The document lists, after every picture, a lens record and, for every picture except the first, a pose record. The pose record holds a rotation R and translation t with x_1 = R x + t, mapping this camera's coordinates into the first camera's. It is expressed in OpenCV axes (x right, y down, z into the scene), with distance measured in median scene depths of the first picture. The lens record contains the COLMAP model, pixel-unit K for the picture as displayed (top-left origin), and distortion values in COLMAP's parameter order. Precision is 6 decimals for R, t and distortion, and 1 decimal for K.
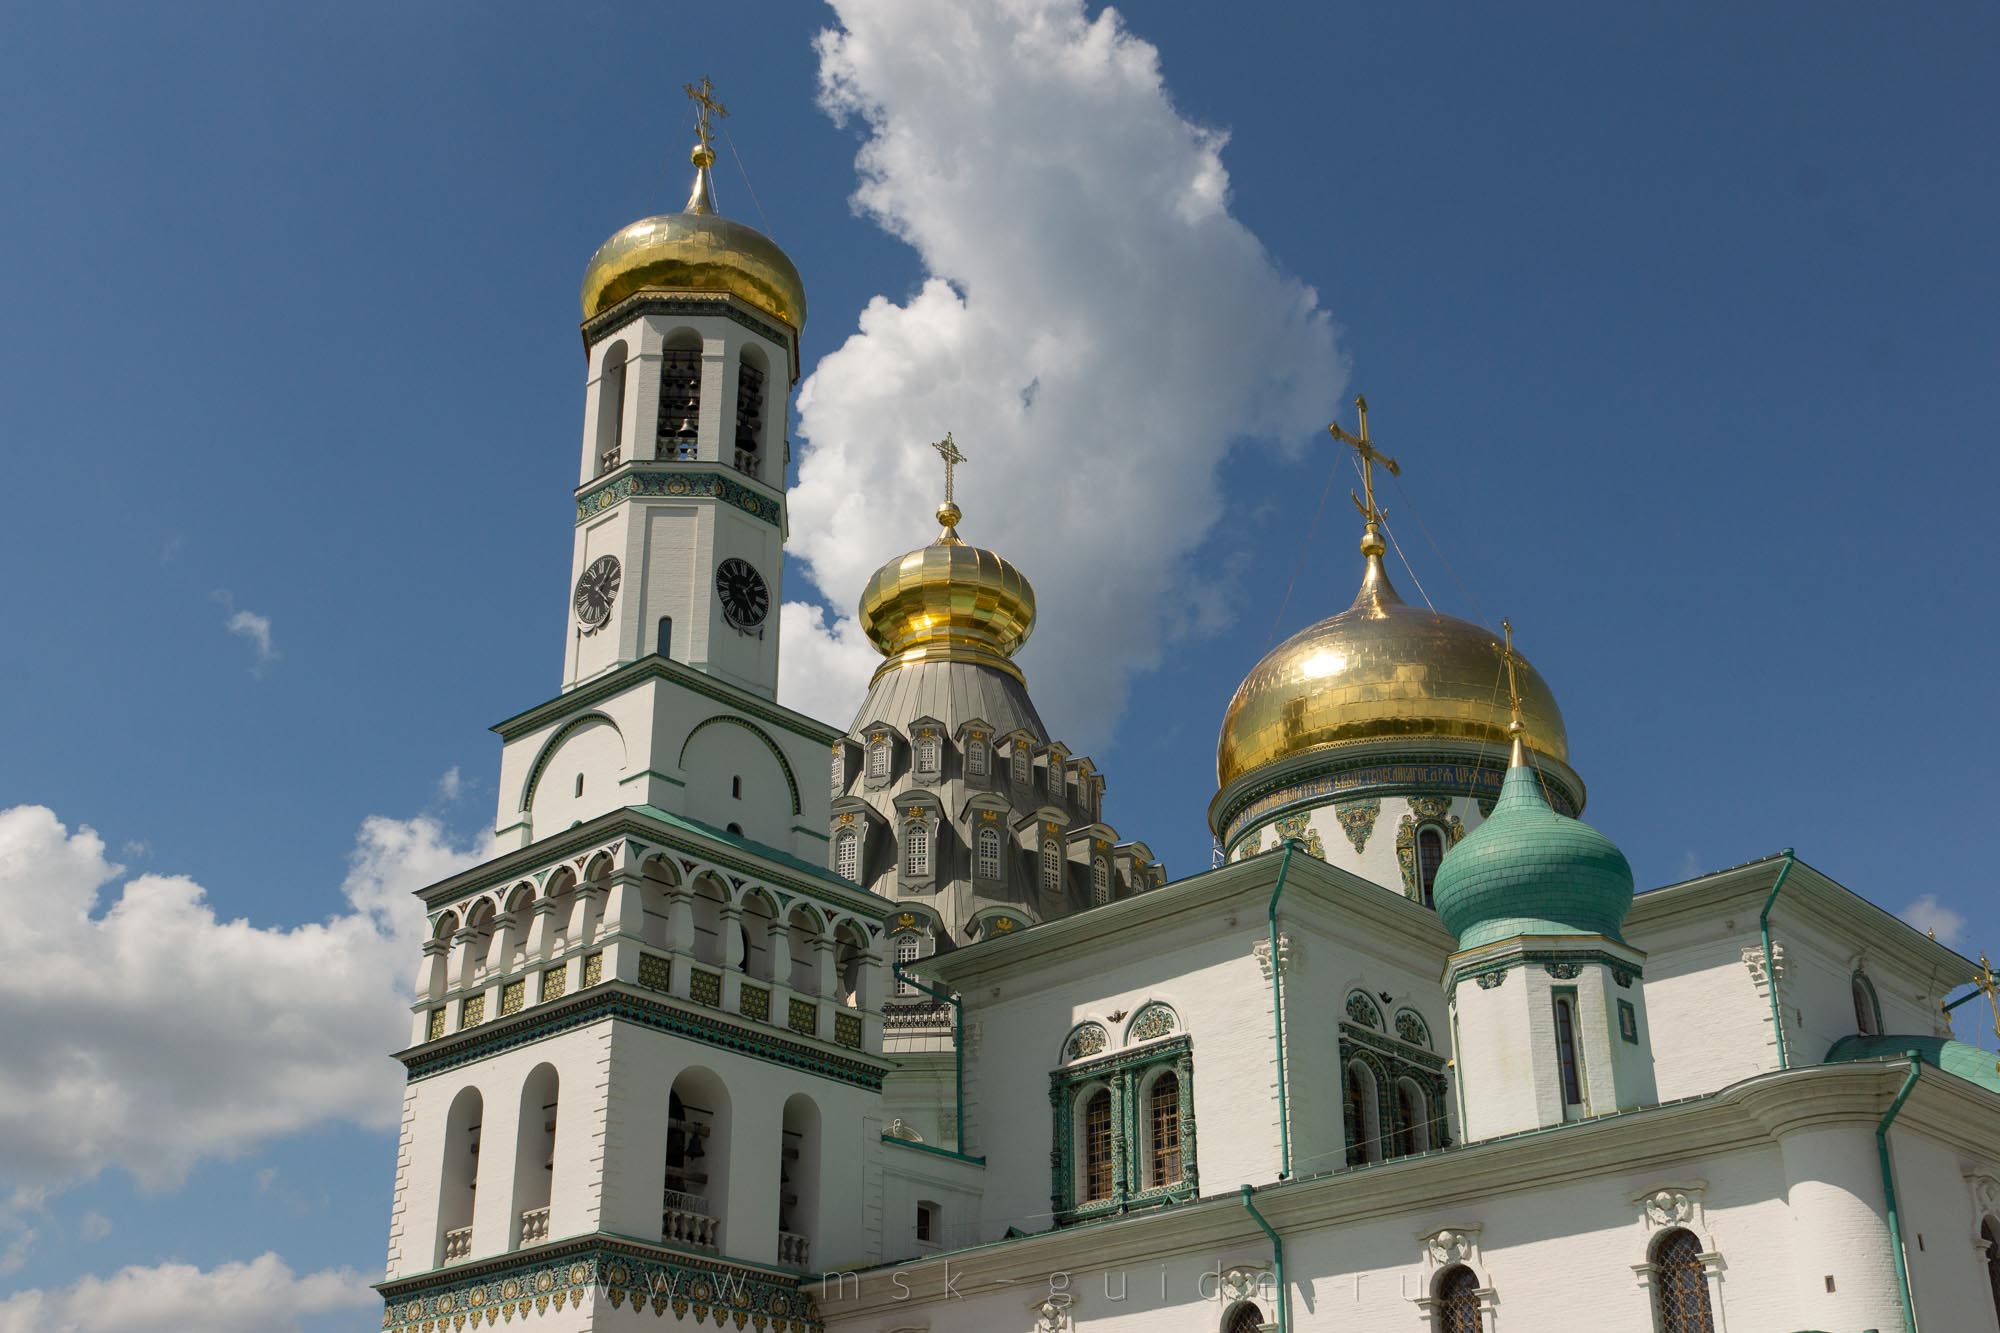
lens RADIAL K [[2419.8, 0, 1000.0], [0, 2419.8, 666.5], [0, 0, 1]] dist [0.002416, 0.004282]
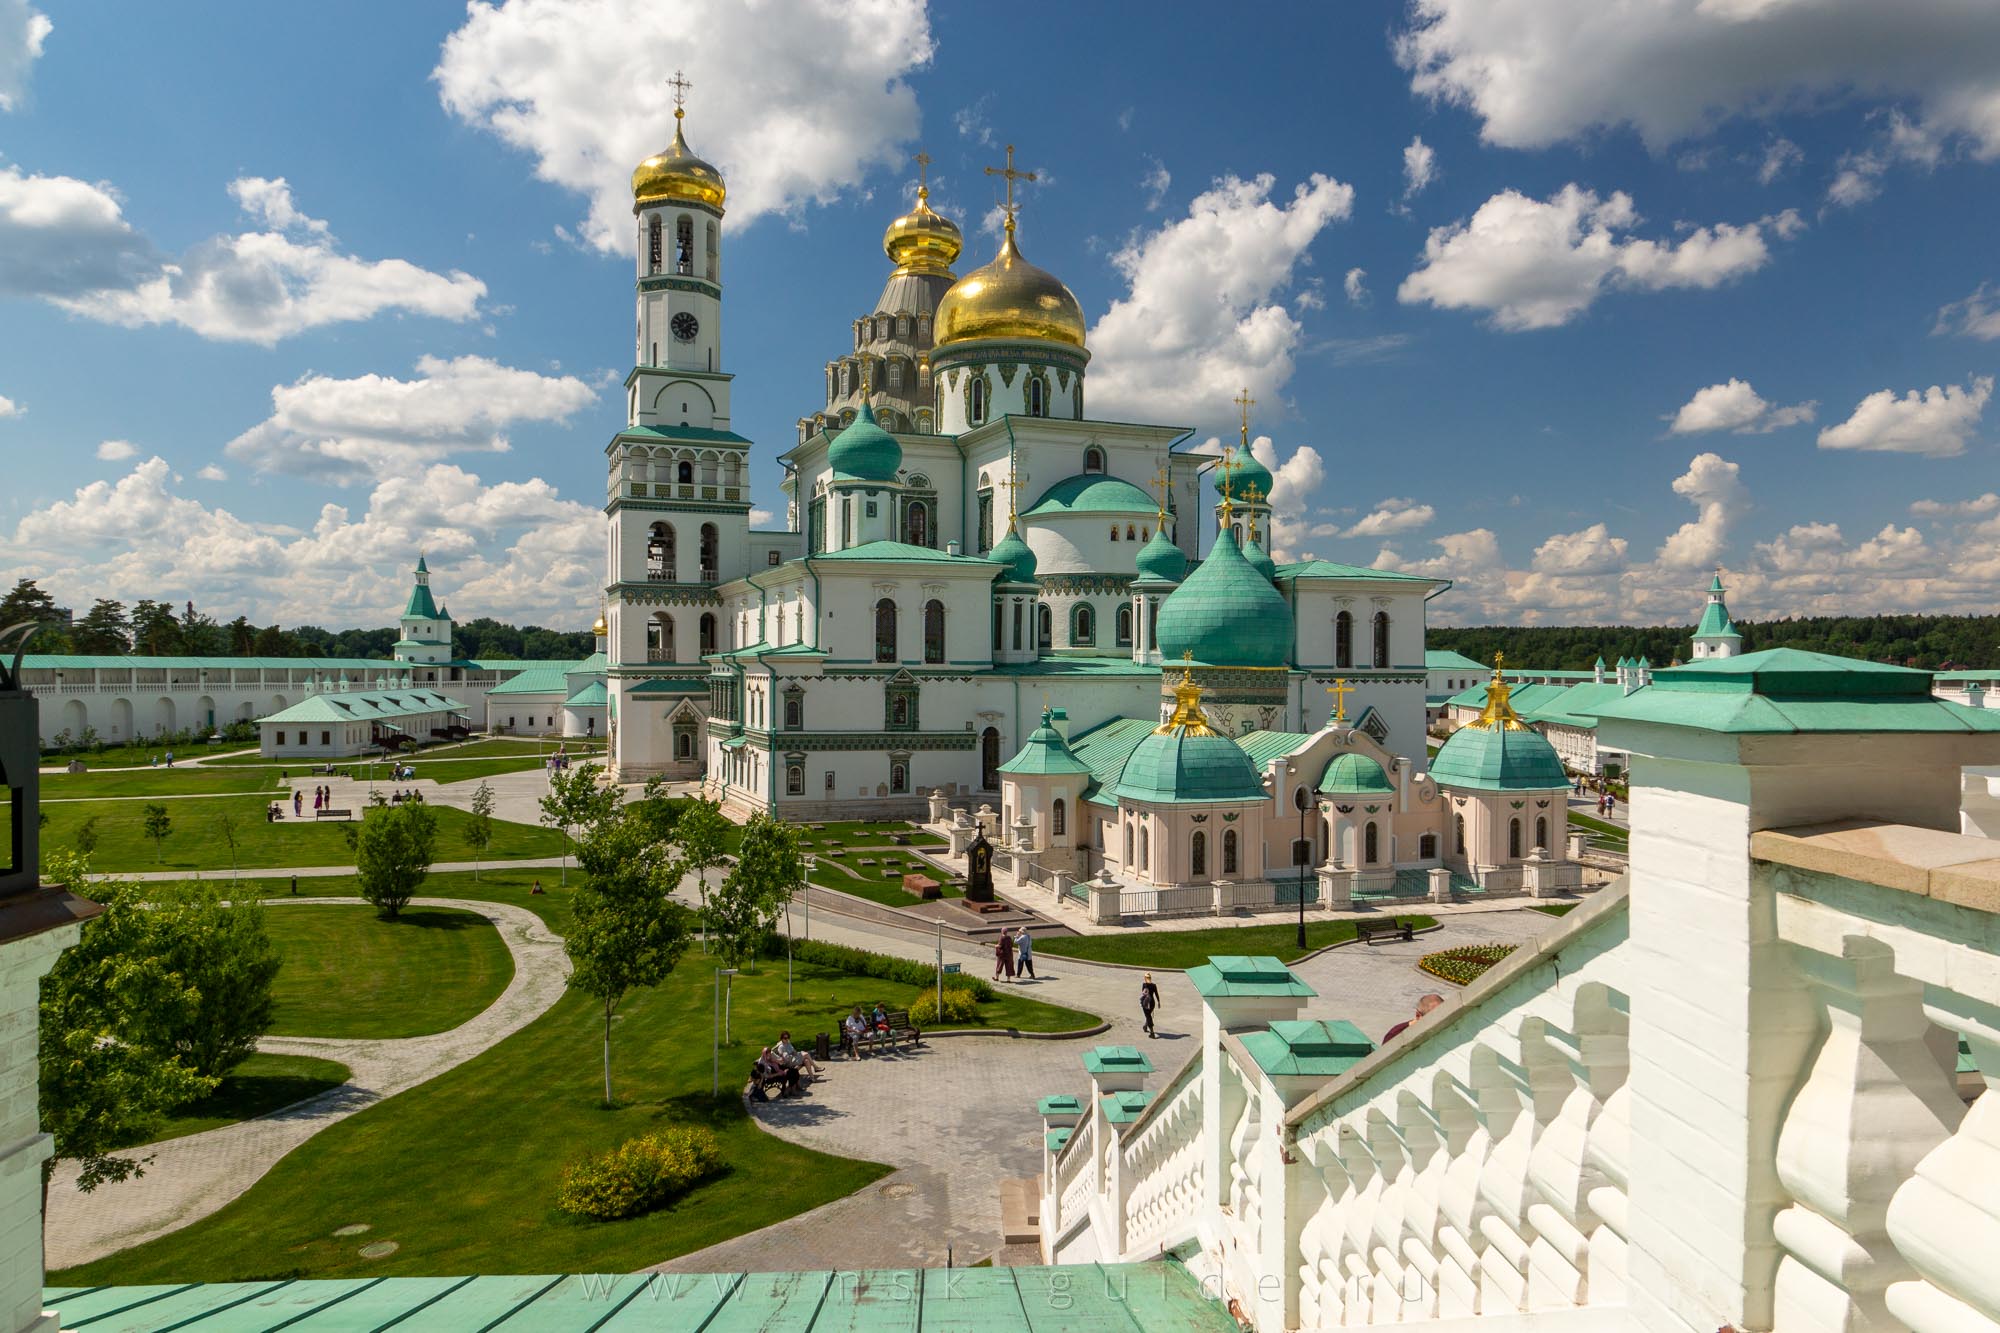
lens RADIAL K [[1390.5, 0, 1000.0], [0, 1390.5, 666.5], [0, 0, 1]] dist [-0.000055, -0.000108]
pose [[0.892498, 0.011359, -0.450908, 0.955512], [0.184589, 0.902938, 0.388110, -0.238663], [0.411551, -0.429620, 0.803774, -0.236521]]
